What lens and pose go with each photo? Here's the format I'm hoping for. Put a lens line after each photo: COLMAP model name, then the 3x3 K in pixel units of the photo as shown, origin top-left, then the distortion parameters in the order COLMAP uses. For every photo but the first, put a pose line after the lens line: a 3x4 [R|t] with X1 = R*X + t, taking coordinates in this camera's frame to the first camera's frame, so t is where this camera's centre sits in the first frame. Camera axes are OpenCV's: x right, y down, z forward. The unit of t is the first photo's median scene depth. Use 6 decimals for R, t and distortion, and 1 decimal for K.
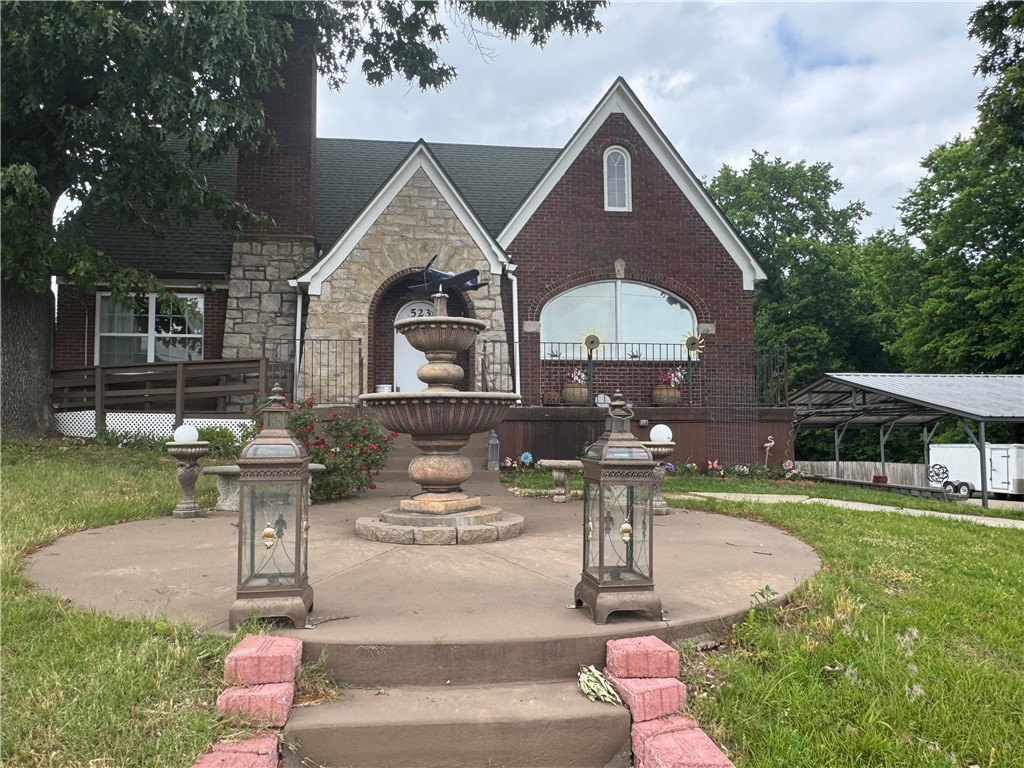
lens RADIAL K [[715.2, 0, 512.0], [0, 715.2, 384.0], [0, 0, 1]] dist [-0.005054, 0.000310]
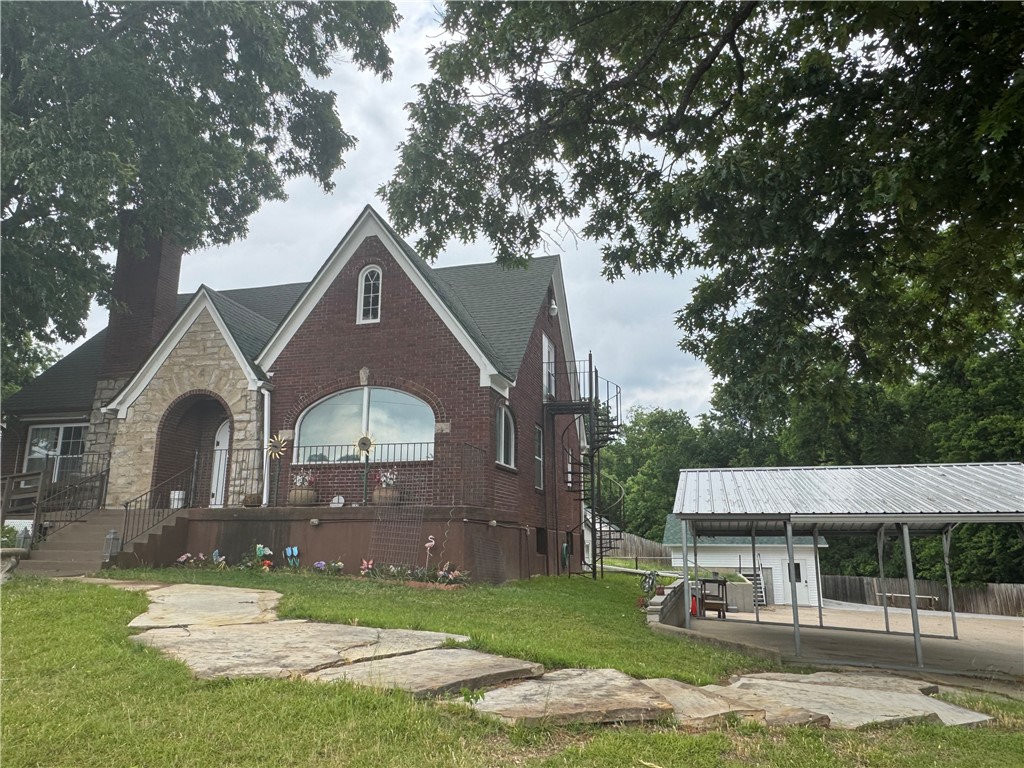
lens RADIAL K [[715.2, 0, 512.0], [0, 715.2, 384.0], [0, 0, 1]] dist [-0.005054, 0.000310]
pose [[0.923039, -0.078277, -0.376659, 0.784201], [0.017659, 0.986670, -0.161773, 0.026922], [0.384301, 0.142671, 0.912117, 0.122476]]
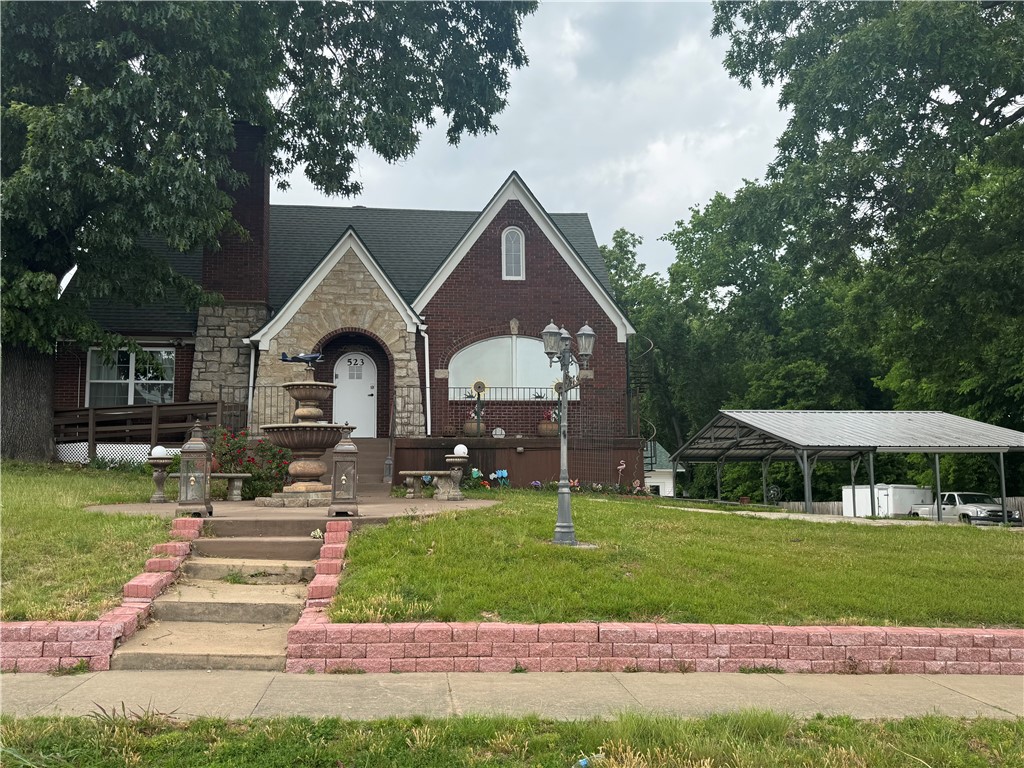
lens RADIAL K [[813.0, 0, 513.9], [0, 813.0, 385.6], [0, 0, 1]] dist [0.184390, -0.383853]
pose [[0.999725, -0.004305, -0.023032, 0.189997], [0.003284, 0.999018, -0.044195, 0.003389], [0.023200, 0.044107, 0.998757, -0.421233]]
